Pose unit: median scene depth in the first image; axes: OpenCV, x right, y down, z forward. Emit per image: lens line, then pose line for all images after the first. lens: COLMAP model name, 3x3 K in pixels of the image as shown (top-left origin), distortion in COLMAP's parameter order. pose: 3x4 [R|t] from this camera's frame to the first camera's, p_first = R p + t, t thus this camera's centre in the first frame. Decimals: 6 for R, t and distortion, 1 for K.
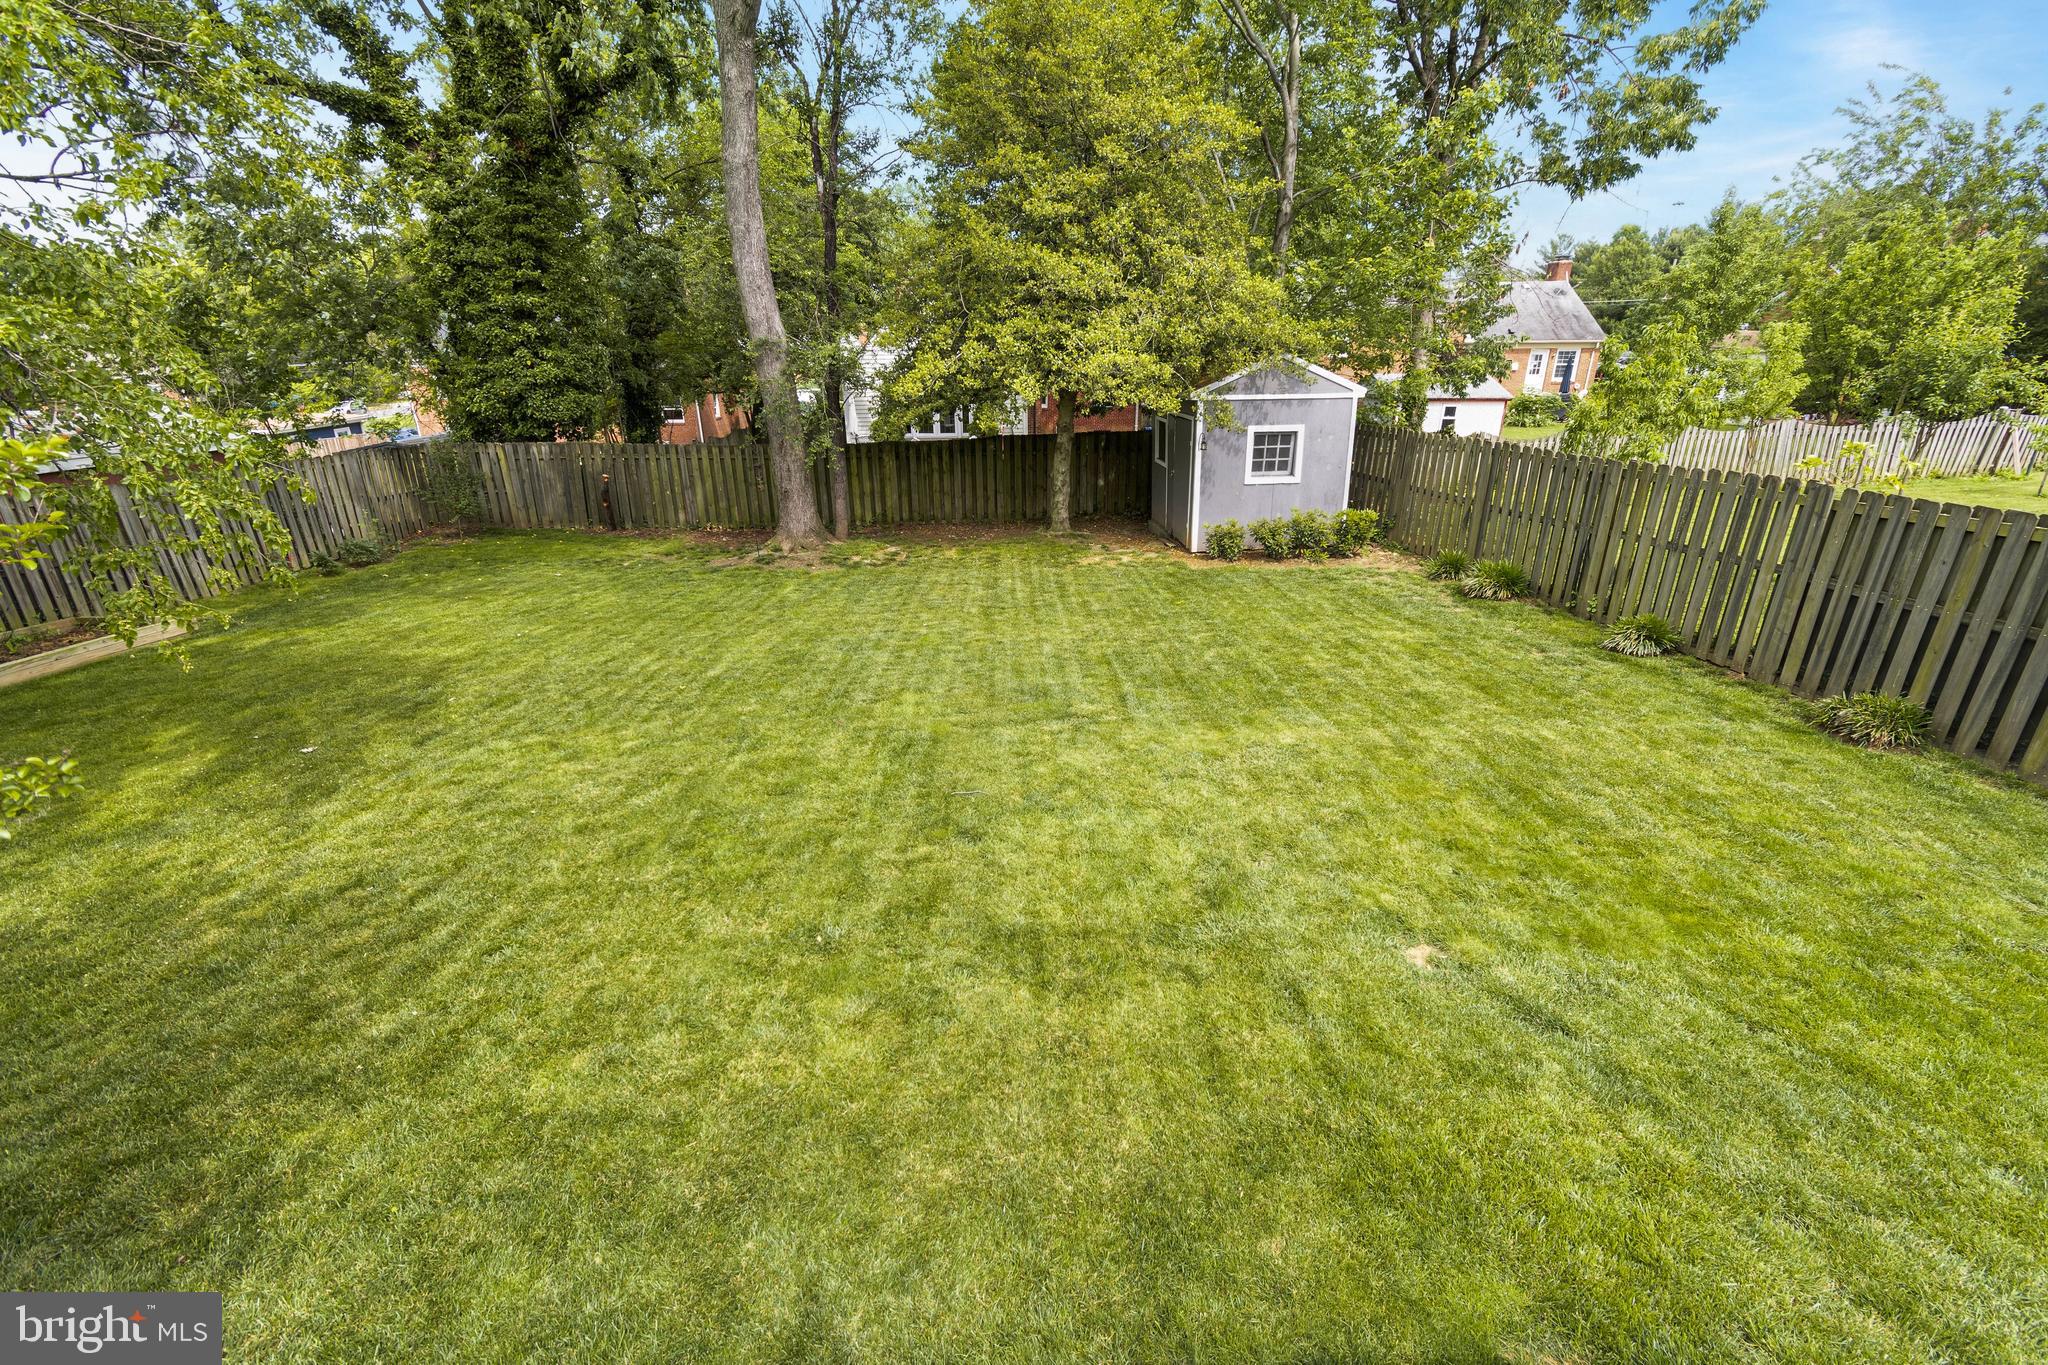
lens RADIAL K [[933.0, 0, 1025.6], [0, 933.0, 685.8], [0, 0, 1]] dist [0.014894, -0.010829]
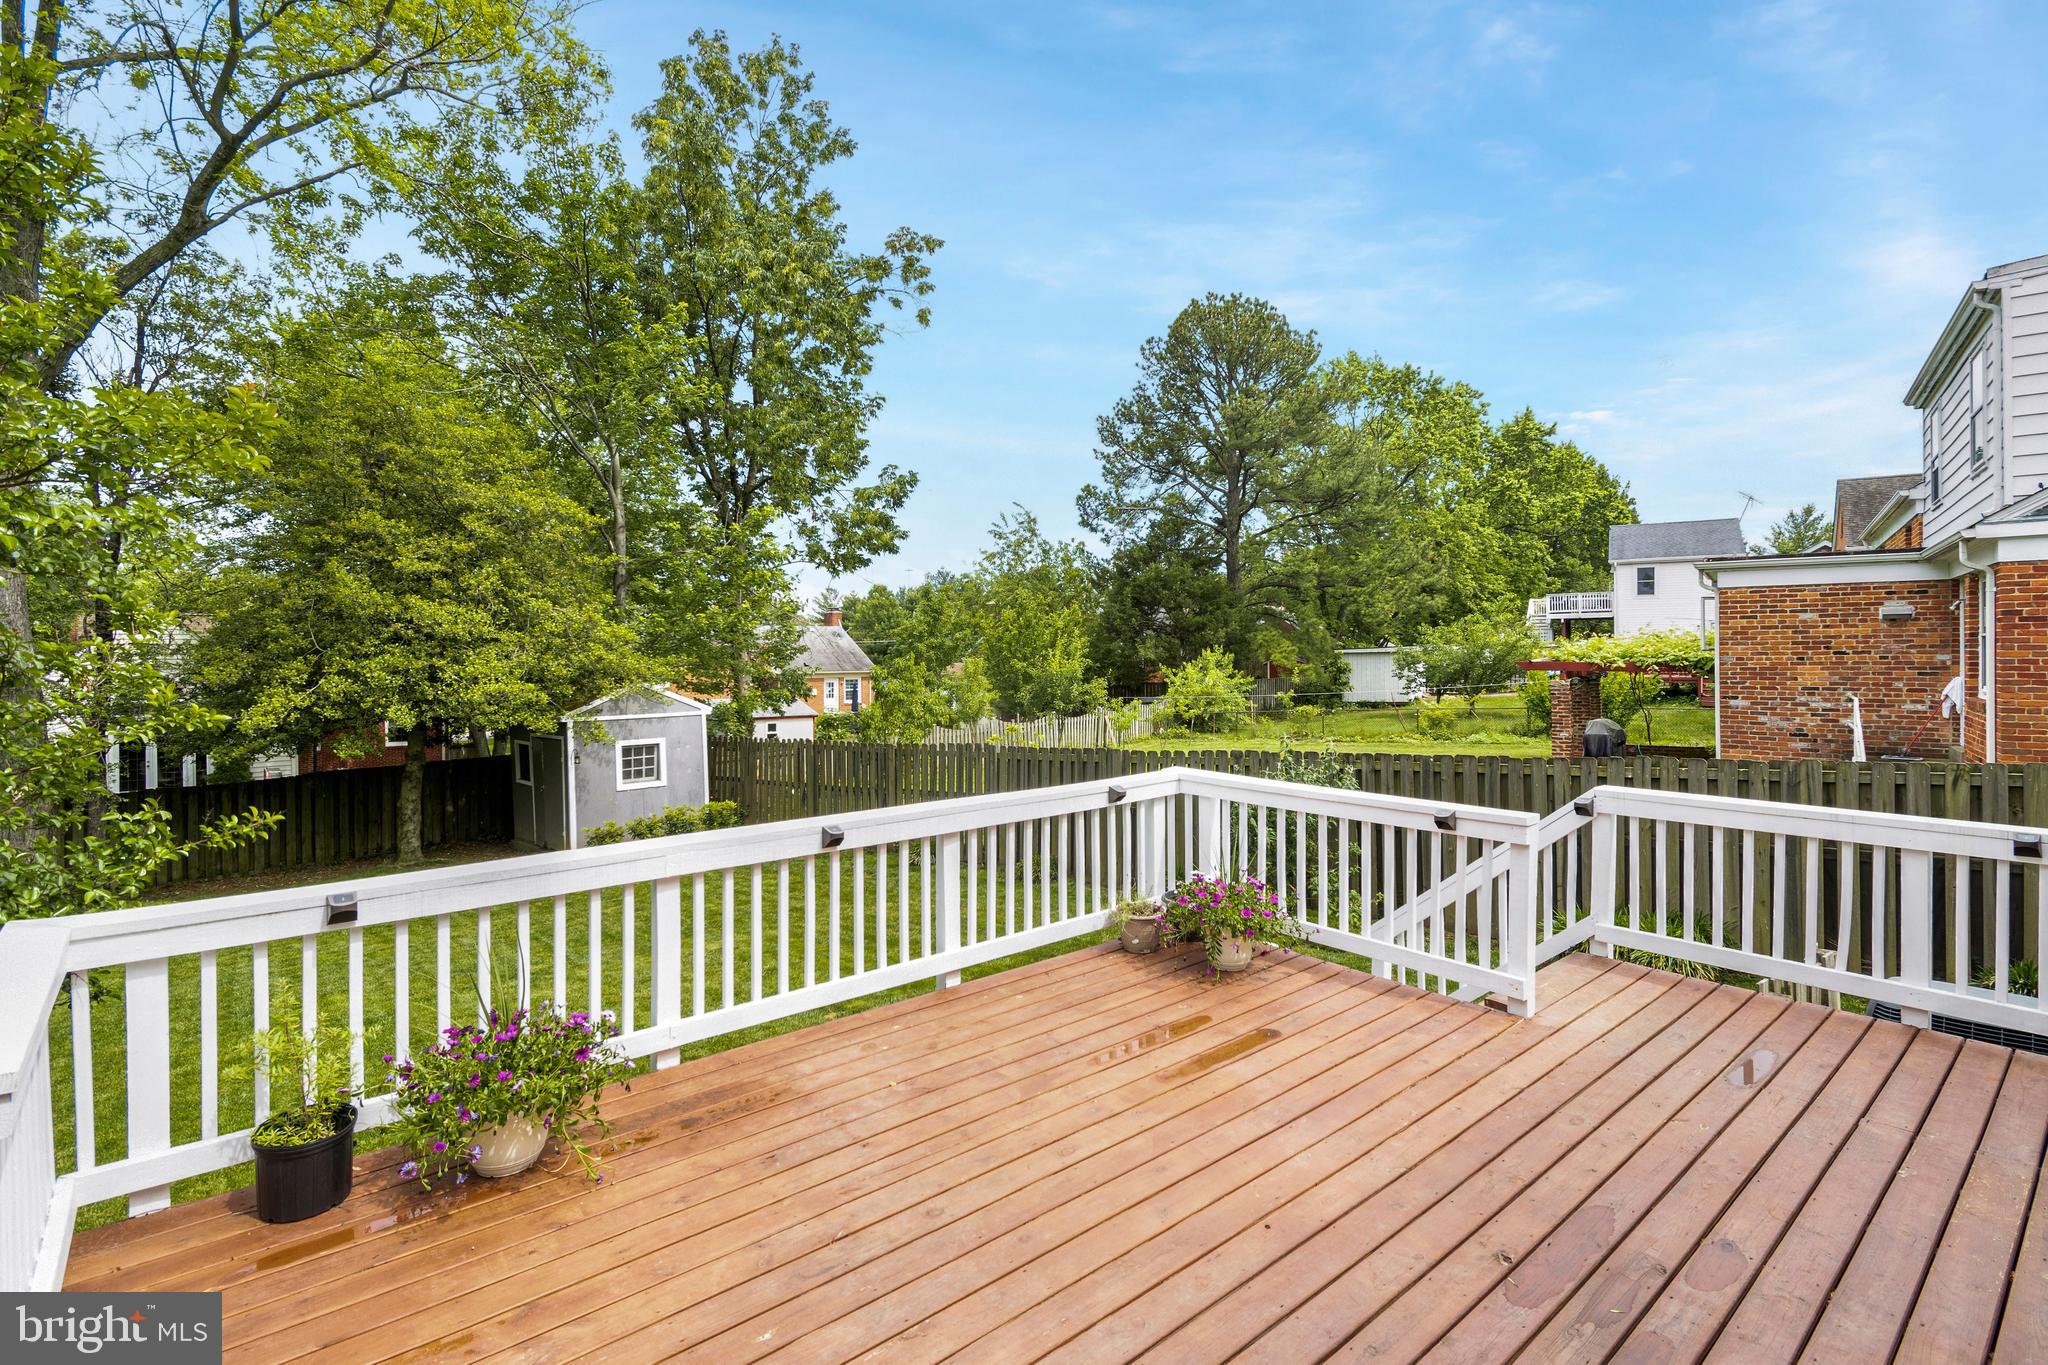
lens RADIAL K [[933.0, 0, 1025.6], [0, 933.0, 685.8], [0, 0, 1]] dist [0.014894, -0.010829]
pose [[0.775836, -0.020867, 0.630589, -0.098776], [0.229695, 0.940209, -0.251489, 0.067061], [-0.587638, 0.339957, 0.734242, -0.177689]]
